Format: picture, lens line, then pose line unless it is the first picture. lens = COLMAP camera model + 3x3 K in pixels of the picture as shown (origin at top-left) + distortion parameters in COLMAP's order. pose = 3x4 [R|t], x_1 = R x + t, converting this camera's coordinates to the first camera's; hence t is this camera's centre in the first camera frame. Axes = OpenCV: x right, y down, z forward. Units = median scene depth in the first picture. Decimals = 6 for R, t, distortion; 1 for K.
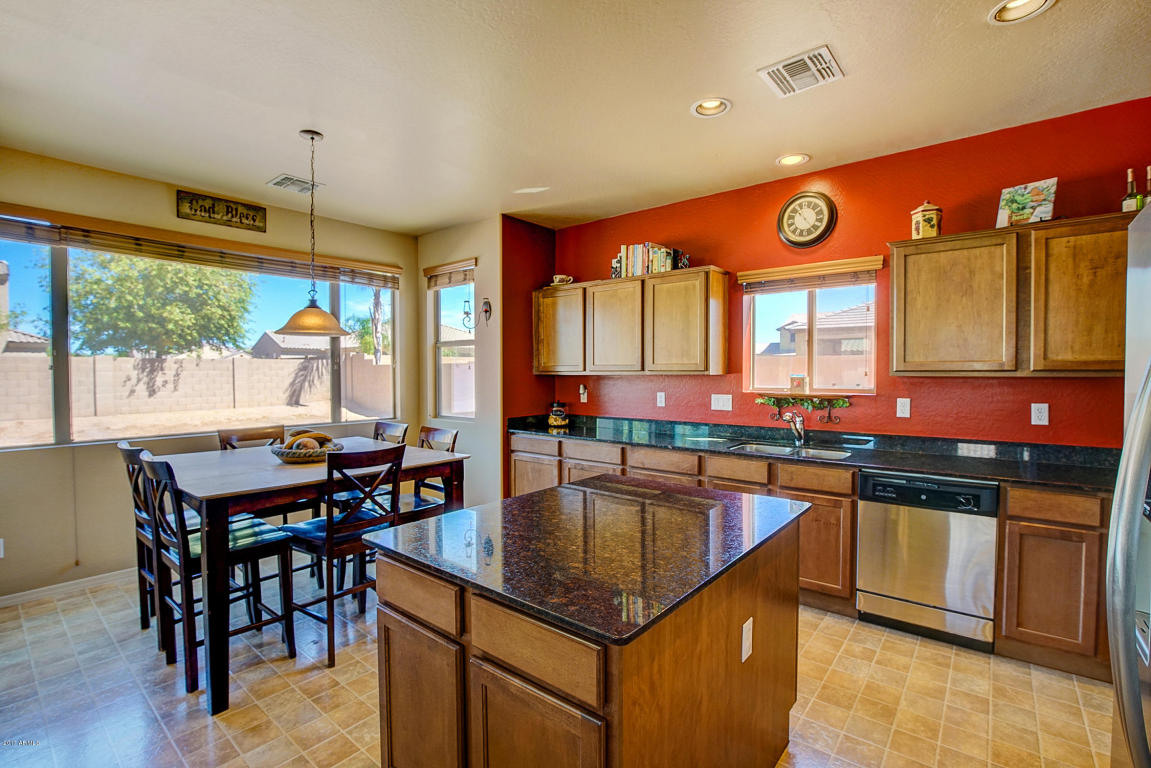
lens RADIAL K [[529.4, 0, 575.5], [0, 529.4, 384.0], [0, 0, 1]] dist [-0.032687, 0.000168]
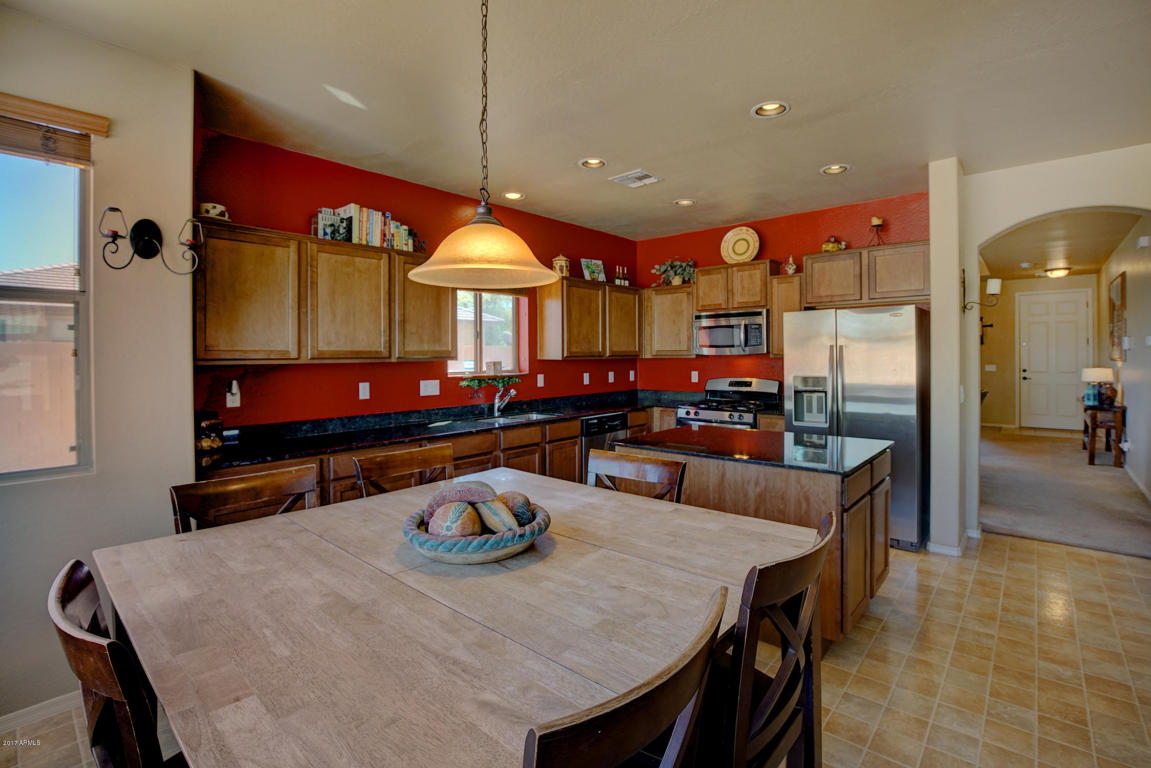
lens RADIAL K [[520.6, 0, 590.1], [0, 520.6, 360.2], [0, 0, 1]] dist [-0.028287, 0.000027]
pose [[0.023536, -0.007467, 0.999695, -0.752239], [0.032567, 0.999447, 0.006699, -0.016738], [-0.999192, 0.032399, 0.023767, 0.673851]]
